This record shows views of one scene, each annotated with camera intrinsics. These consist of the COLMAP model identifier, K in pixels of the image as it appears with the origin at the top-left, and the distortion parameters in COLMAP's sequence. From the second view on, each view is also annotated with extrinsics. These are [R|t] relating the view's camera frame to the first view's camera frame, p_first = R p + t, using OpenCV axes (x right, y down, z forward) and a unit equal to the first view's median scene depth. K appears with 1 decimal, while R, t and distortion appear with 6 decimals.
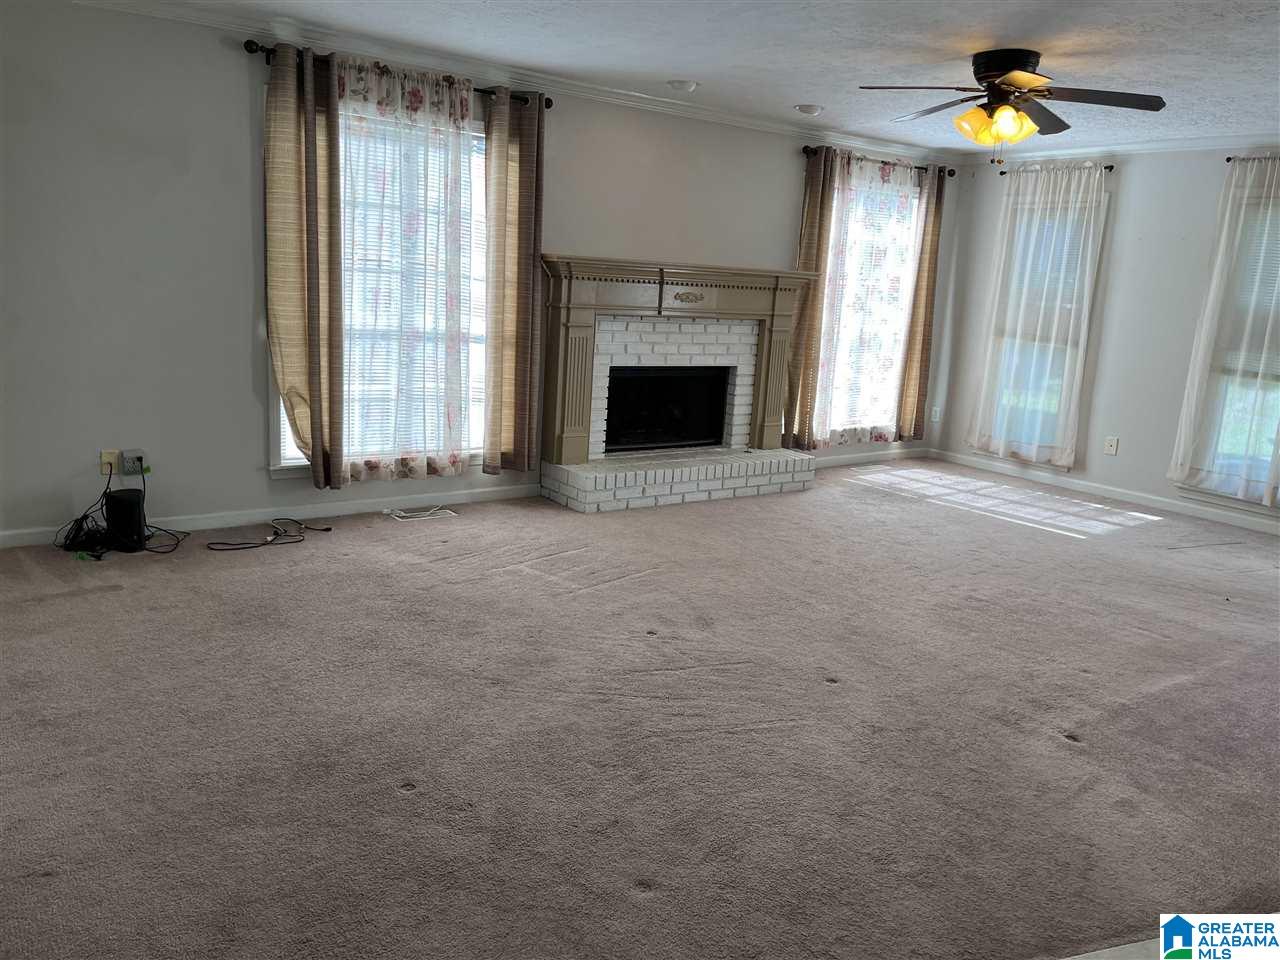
lens RADIAL K [[971.5, 0, 649.0], [0, 971.5, 463.7], [0, 0, 1]] dist [0.075423, -0.089105]
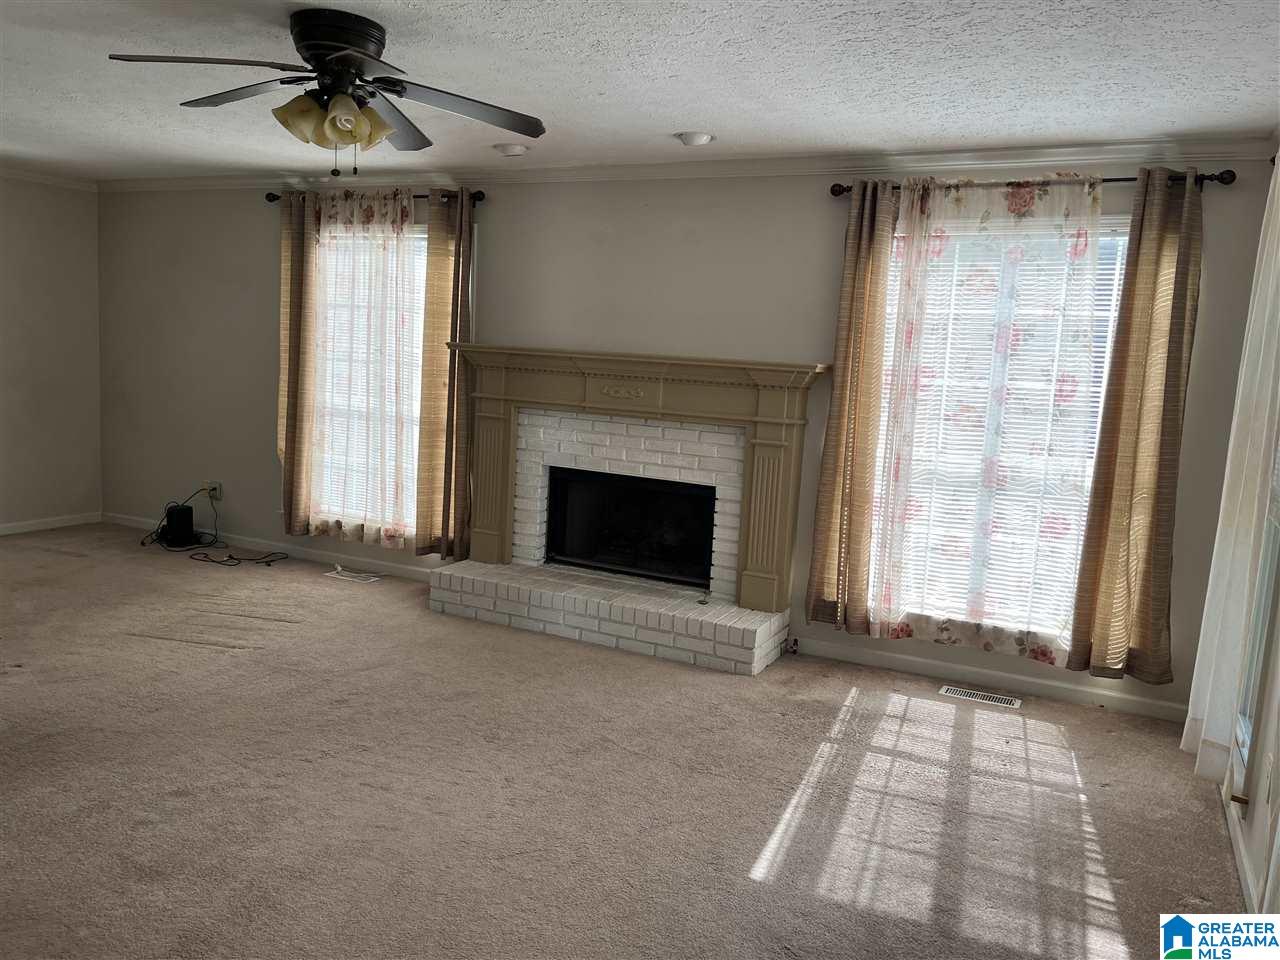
lens RADIAL K [[971.5, 0, 645.9], [0, 971.5, 470.9], [0, 0, 1]] dist [0.075423, -0.089105]
pose [[0.468912, 0.073542, -0.880178, 0.892455], [-0.196412, 0.980258, -0.022734, -0.104395], [0.861129, 0.183537, 0.474100, 0.735461]]
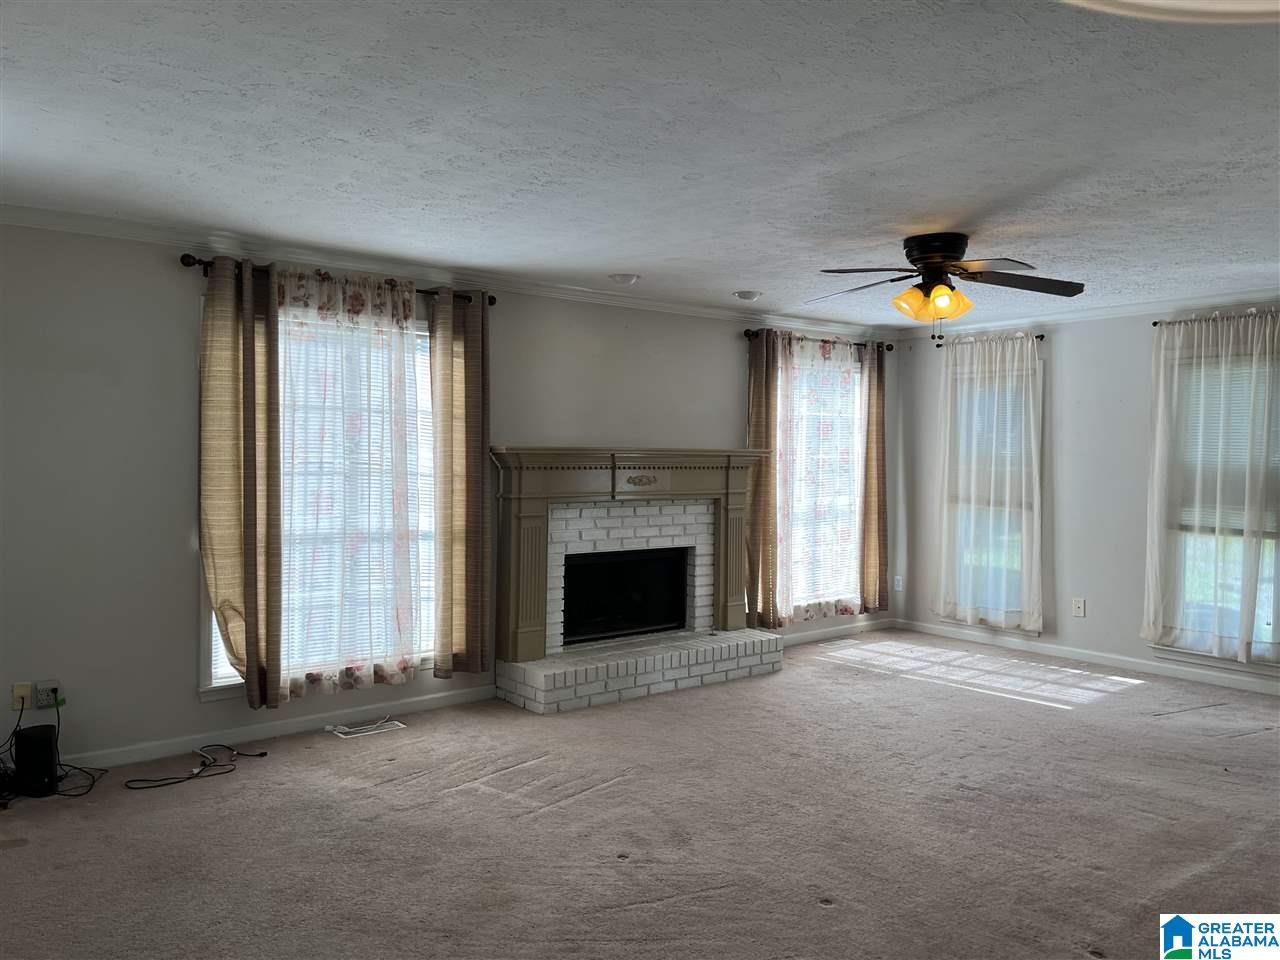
lens RADIAL K [[971.5, 0, 648.0], [0, 971.5, 480.5], [0, 0, 1]] dist [0.075423, -0.089105]
pose [[0.997524, -0.052492, 0.046805, 0.001129], [0.059382, 0.985225, -0.160642, -0.014219], [-0.037682, 0.163024, 0.985902, 0.033505]]
